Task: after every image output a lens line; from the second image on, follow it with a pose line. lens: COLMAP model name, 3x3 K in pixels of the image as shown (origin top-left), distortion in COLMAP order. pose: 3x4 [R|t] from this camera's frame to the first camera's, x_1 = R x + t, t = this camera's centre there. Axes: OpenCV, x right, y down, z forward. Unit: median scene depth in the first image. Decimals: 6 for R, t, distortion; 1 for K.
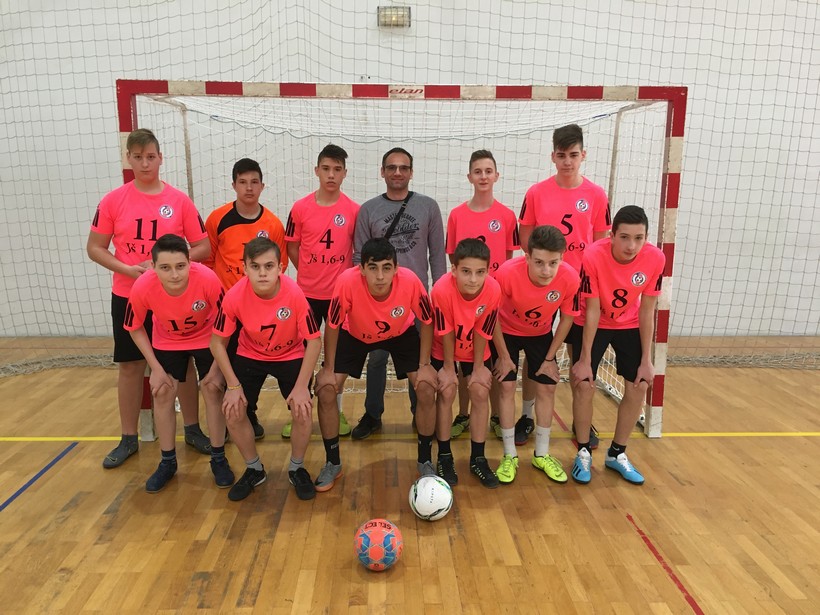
lens RADIAL K [[688.2, 0, 413.6], [0, 688.2, 301.7], [0, 0, 1]] dist [0.084474, -0.125805]
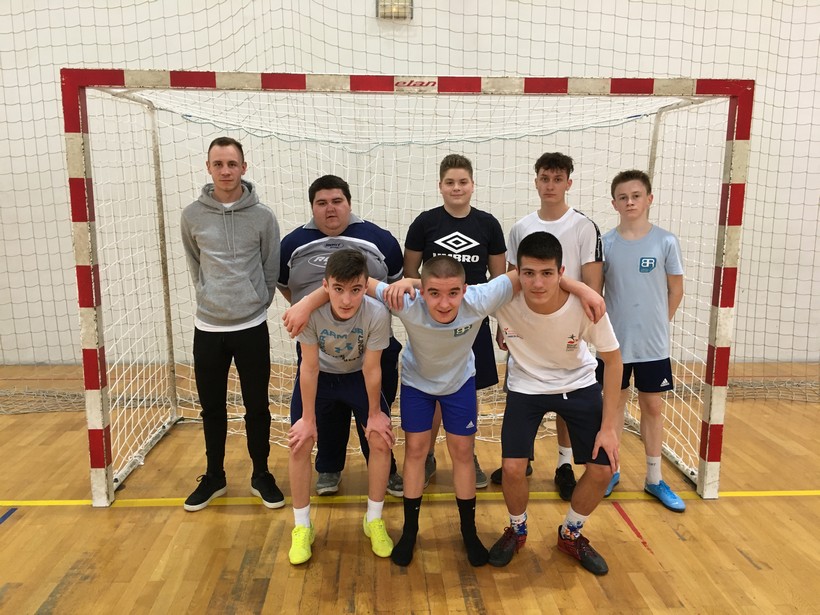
lens RADIAL K [[688.2, 0, 413.6], [0, 688.2, 301.7], [0, 0, 1]] dist [0.084474, -0.125805]
pose [[0.999954, 0.000146, 0.009617, -0.020718], [-0.000040, 0.999940, -0.010982, -0.035919], [-0.009618, 0.010981, 0.999893, 0.179244]]
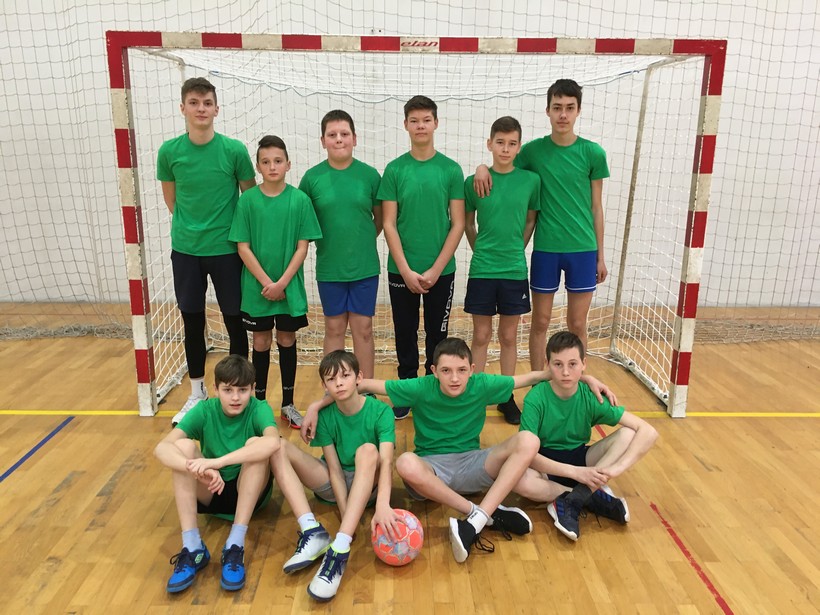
lens RADIAL K [[689.9, 0, 413.8], [0, 689.9, 301.4], [0, 0, 1]] dist [0.082079, -0.117962]
pose [[0.999842, 0.008159, -0.015794, -0.000422], [-0.007294, 0.998510, 0.054072, -0.012802], [0.016212, -0.053948, 0.998412, 0.059644]]
